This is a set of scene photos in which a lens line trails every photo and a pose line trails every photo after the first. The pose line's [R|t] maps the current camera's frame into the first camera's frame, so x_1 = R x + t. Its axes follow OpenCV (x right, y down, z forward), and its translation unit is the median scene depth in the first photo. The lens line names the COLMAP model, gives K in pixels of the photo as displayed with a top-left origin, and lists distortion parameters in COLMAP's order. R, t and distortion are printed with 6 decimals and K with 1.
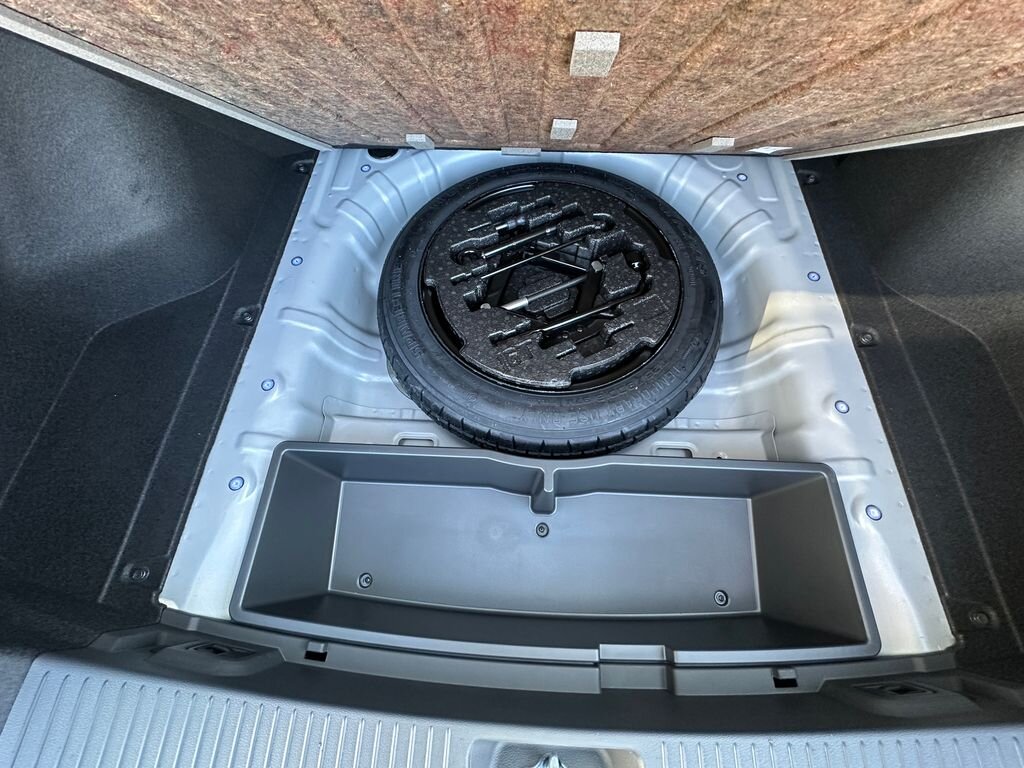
lens RADIAL K [[408.9, 0, 515.0], [0, 408.9, 386.8], [0, 0, 1]] dist [0.002114, -0.000509]
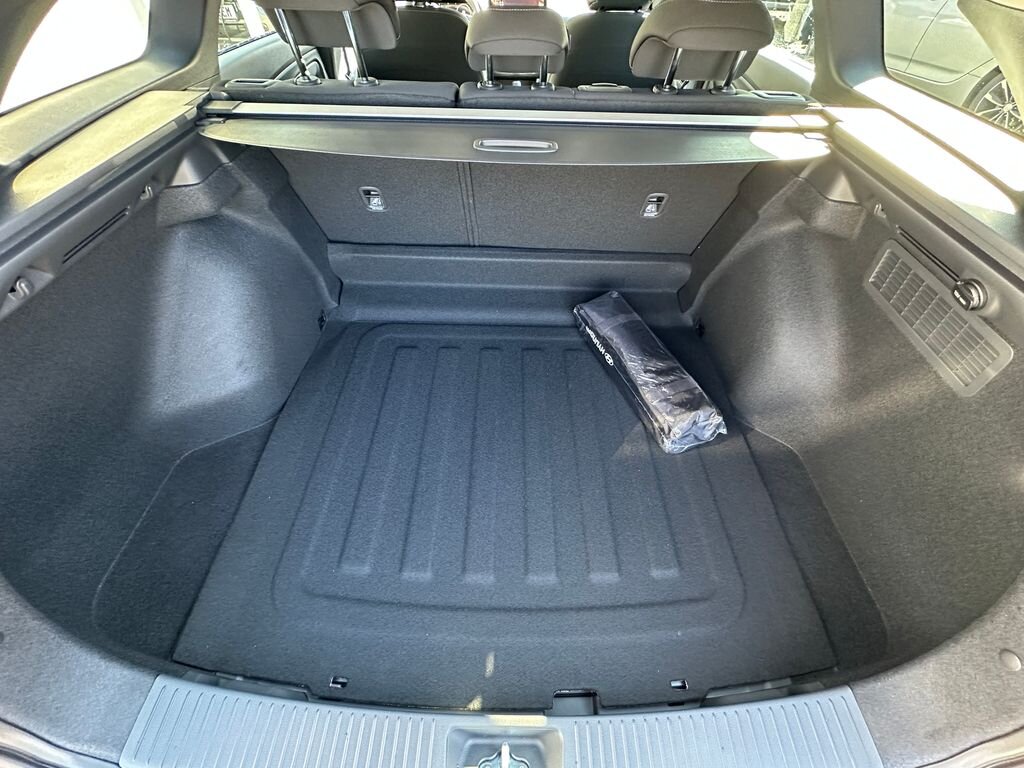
lens RADIAL K [[408.9, 0, 513.1], [0, 408.9, 382.4], [0, 0, 1]] dist [0.002114, -0.000509]
pose [[0.999186, -0.008554, 0.039431, 0.048807], [0.019801, 0.955455, -0.294471, 0.063624], [-0.035156, 0.295012, 0.954846, -0.487600]]
